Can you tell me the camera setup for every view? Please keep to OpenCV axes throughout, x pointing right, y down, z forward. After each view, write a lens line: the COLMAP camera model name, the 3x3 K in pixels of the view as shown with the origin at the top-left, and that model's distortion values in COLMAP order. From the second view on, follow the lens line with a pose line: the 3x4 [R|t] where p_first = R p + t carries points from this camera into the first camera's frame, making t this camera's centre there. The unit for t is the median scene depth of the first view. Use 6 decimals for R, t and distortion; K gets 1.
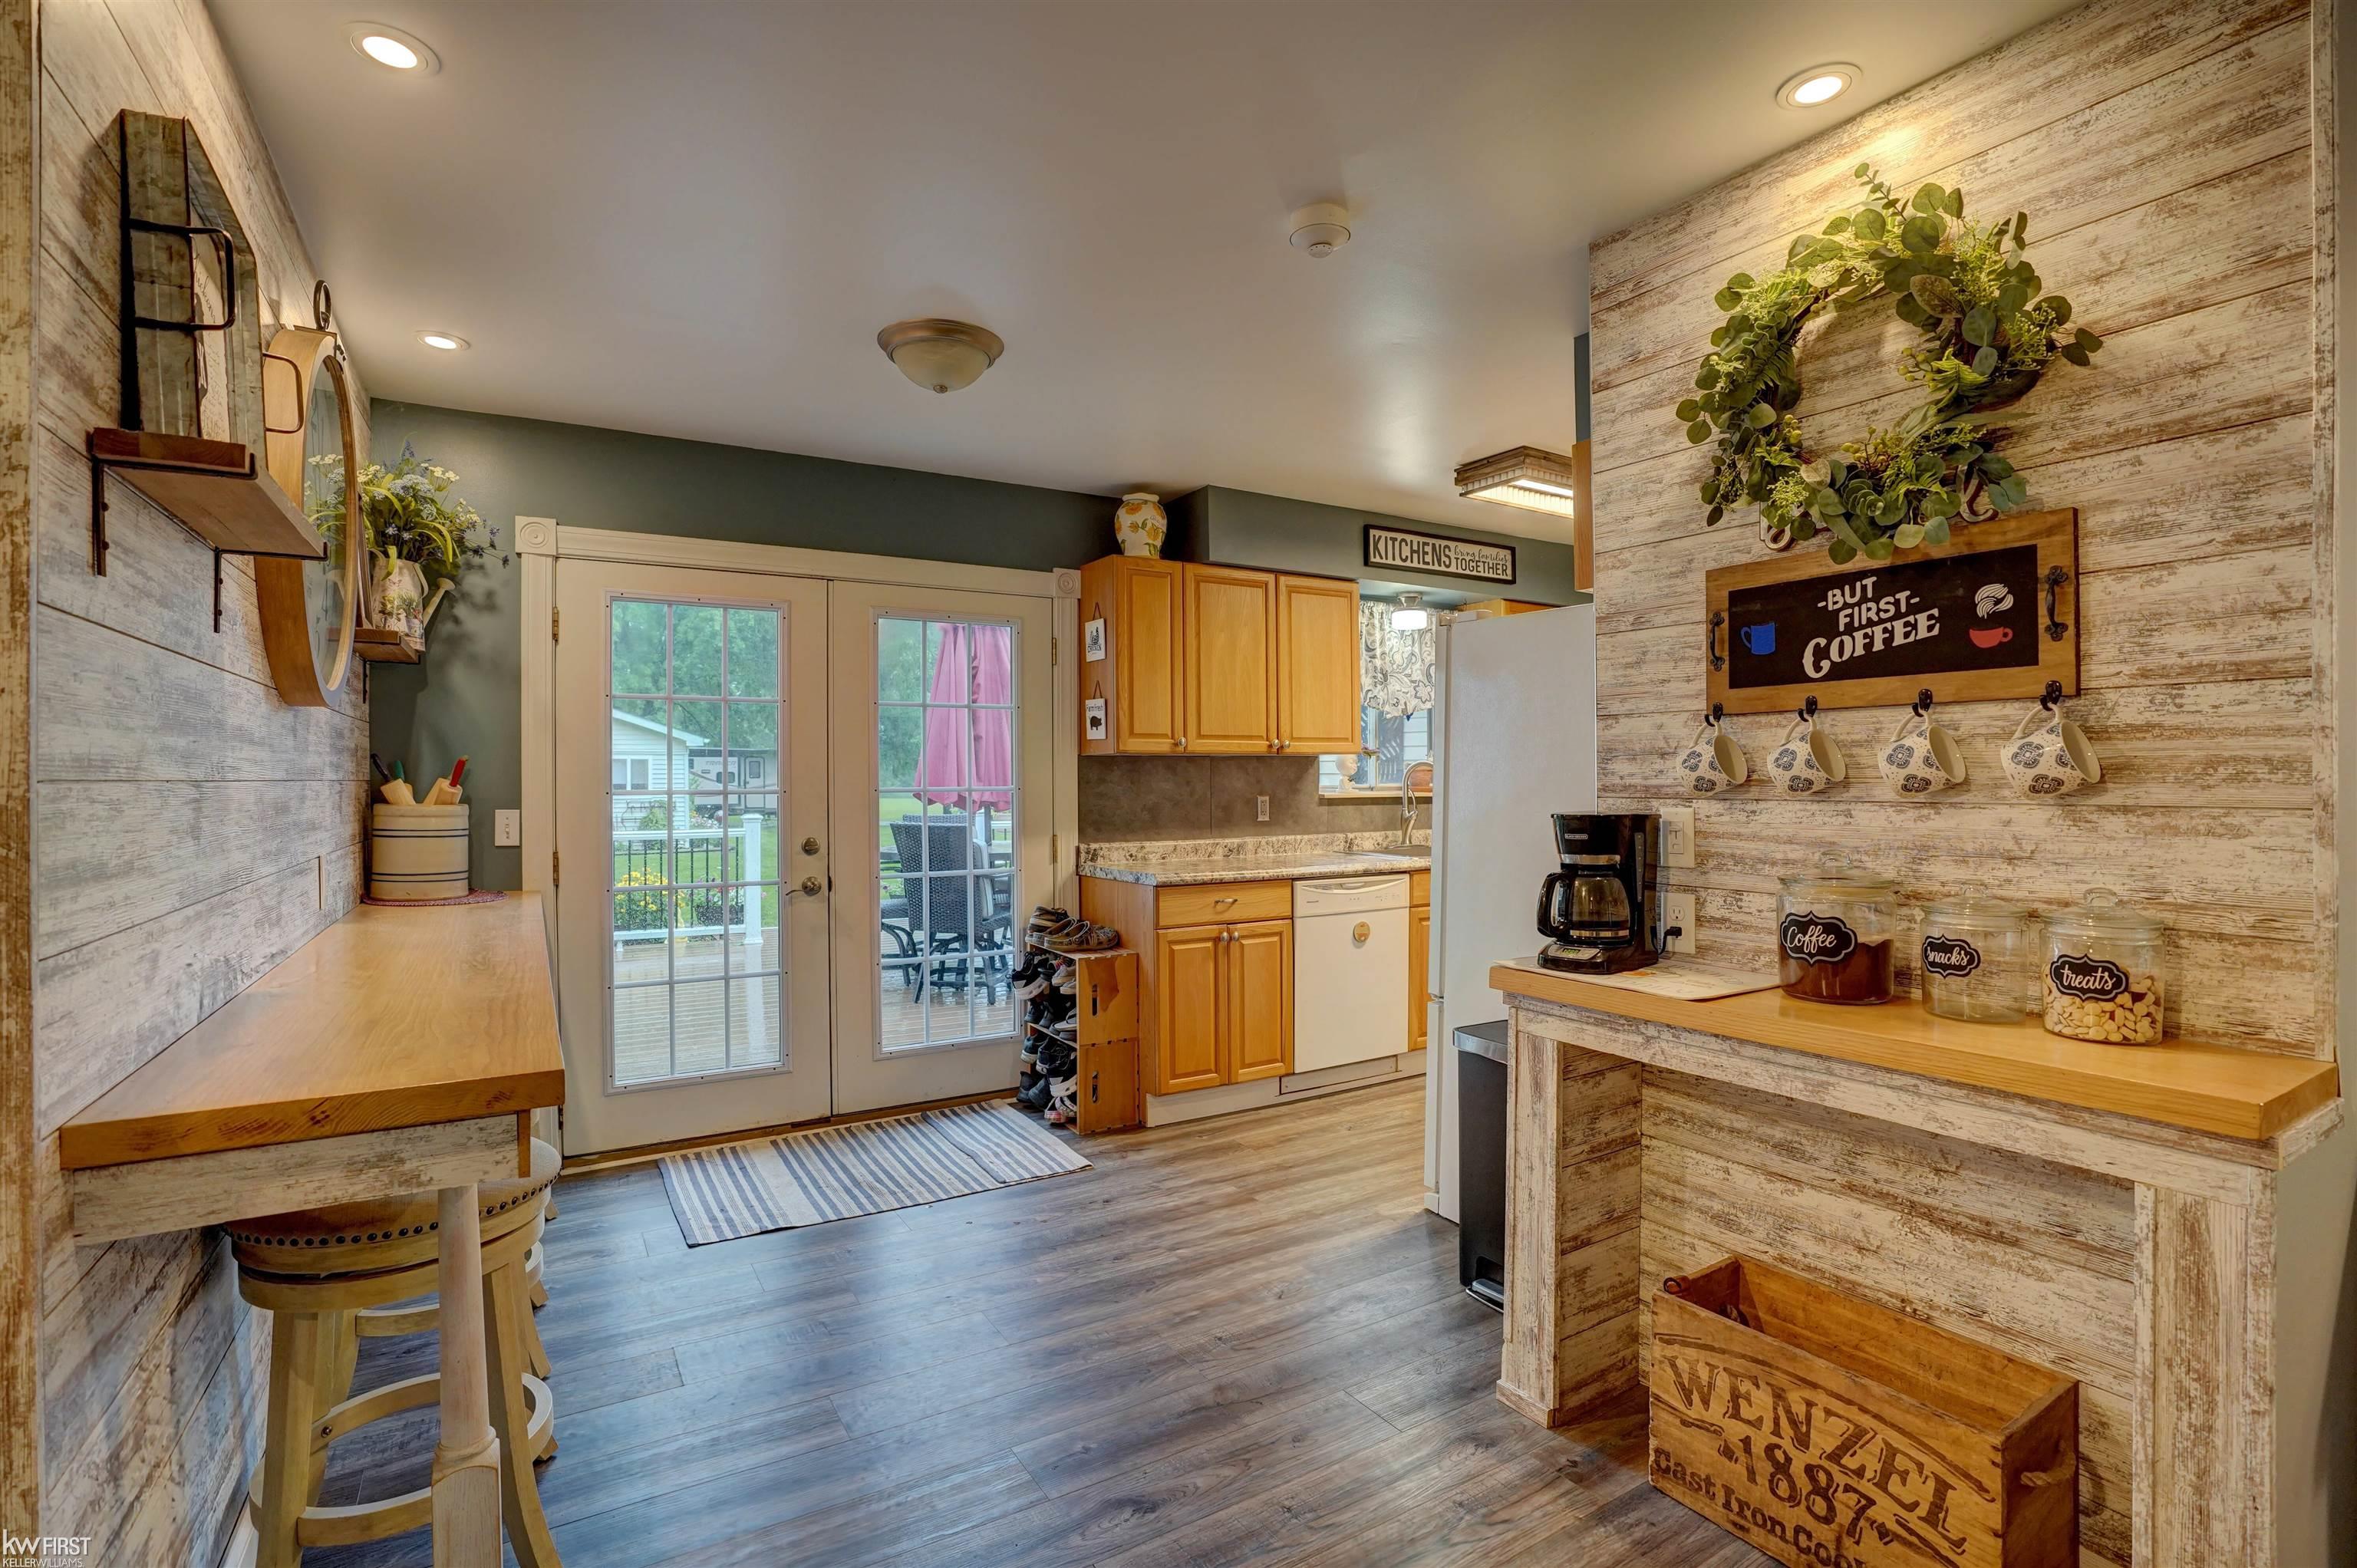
lens RADIAL K [[1096.4, 0, 1180.3], [0, 1096.4, 781.6], [0, 0, 1]] dist [-0.066162, 0.025392]
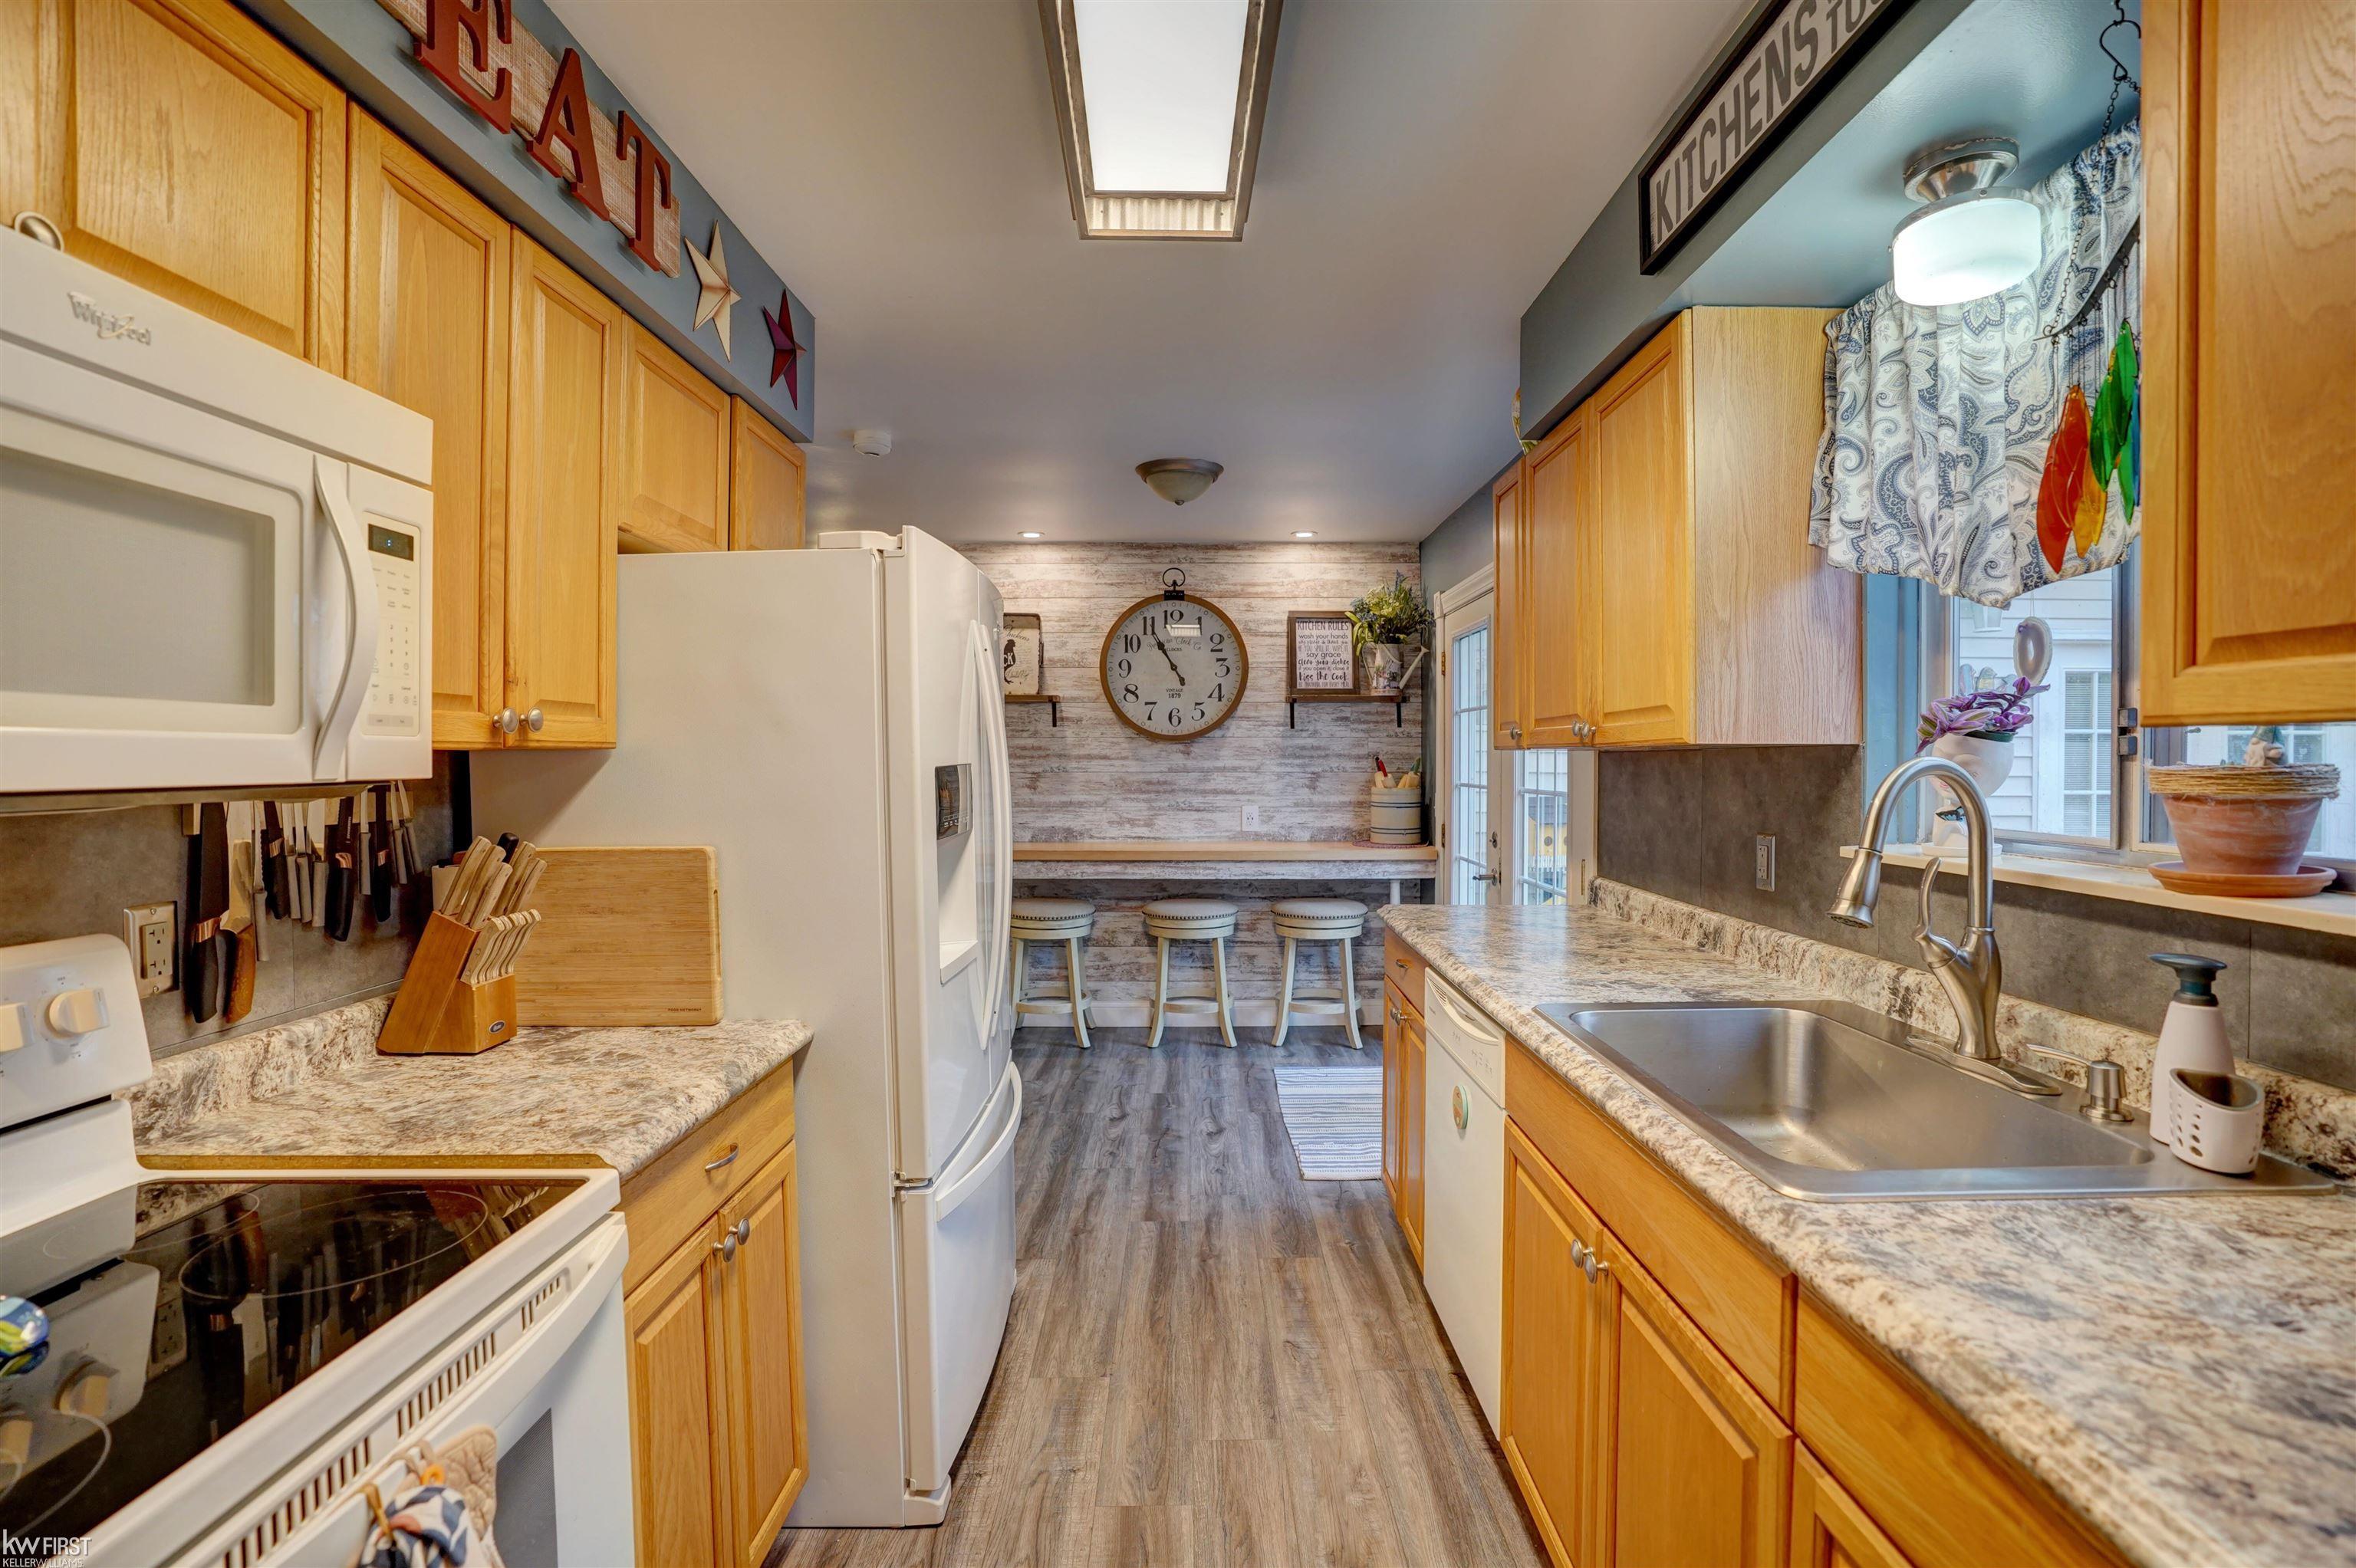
lens RADIAL K [[1095.9, 0, 1185.1], [0, 1095.9, 779.5], [0, 0, 1]] dist [-0.066162, 0.025392]
pose [[-0.521030, 0.023289, -0.853221, 0.774063], [-0.001006, 0.999610, 0.027899, -0.031122], [0.853538, 0.015394, -0.520803, 1.363086]]
